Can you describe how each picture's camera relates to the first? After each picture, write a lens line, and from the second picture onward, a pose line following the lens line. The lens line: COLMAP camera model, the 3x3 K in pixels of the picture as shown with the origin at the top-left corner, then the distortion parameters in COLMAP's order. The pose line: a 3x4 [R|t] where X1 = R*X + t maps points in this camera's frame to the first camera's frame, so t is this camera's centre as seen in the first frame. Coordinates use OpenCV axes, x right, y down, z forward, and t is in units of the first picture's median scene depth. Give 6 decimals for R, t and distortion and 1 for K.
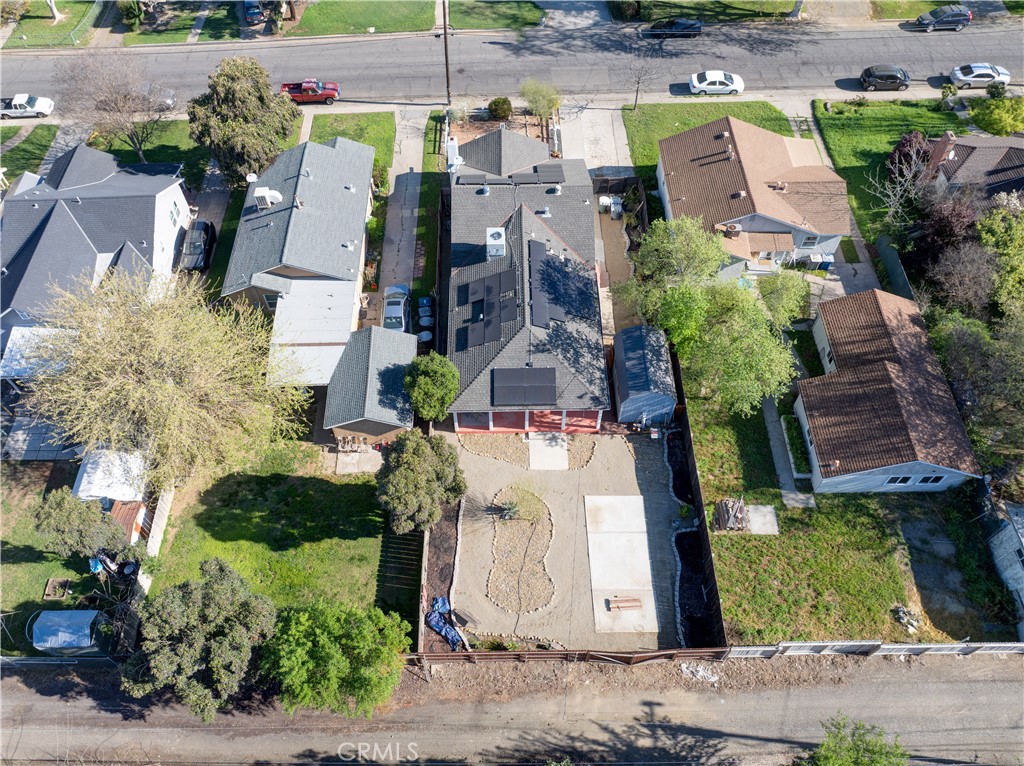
lens RADIAL K [[716.2, 0, 483.3], [0, 716.2, 384.5], [0, 0, 1]] dist [-0.004541, -0.001952]
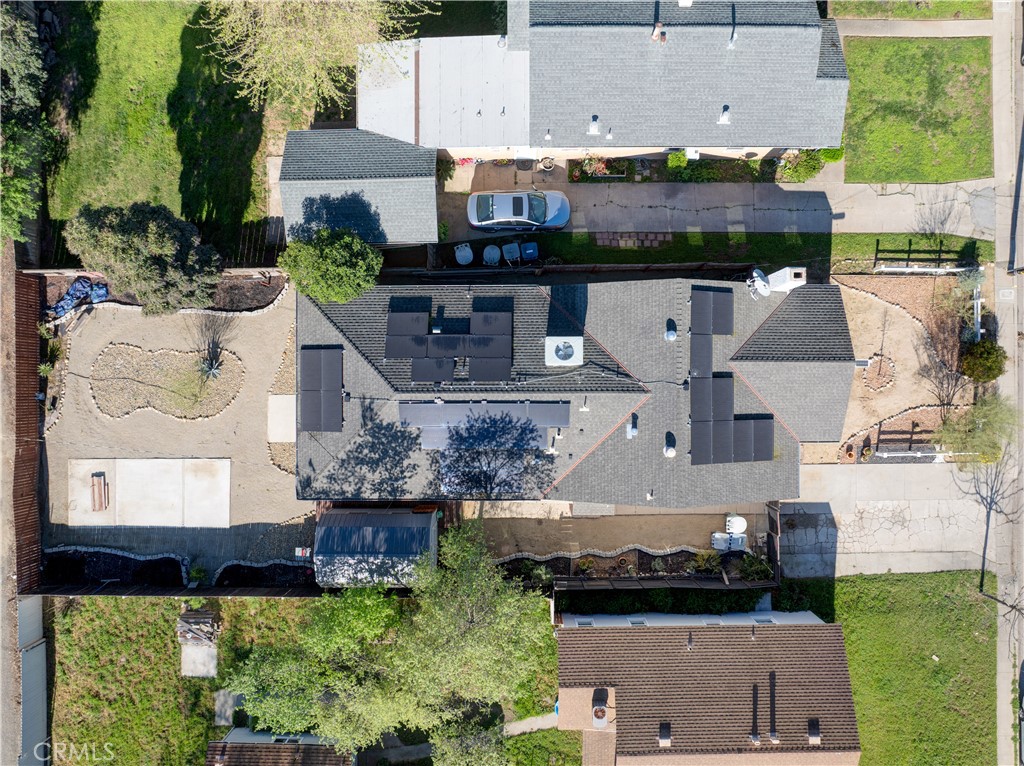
lens RADIAL K [[731.6, 0, 513.7], [0, 731.6, 378.1], [0, 0, 1]] dist [-0.031678, 0.002792]
pose [[0.009394, 0.999440, 0.032106, 0.021808], [-0.838295, -0.009632, 0.545131, -0.567210], [0.545135, -0.032035, 0.837736, 0.453785]]
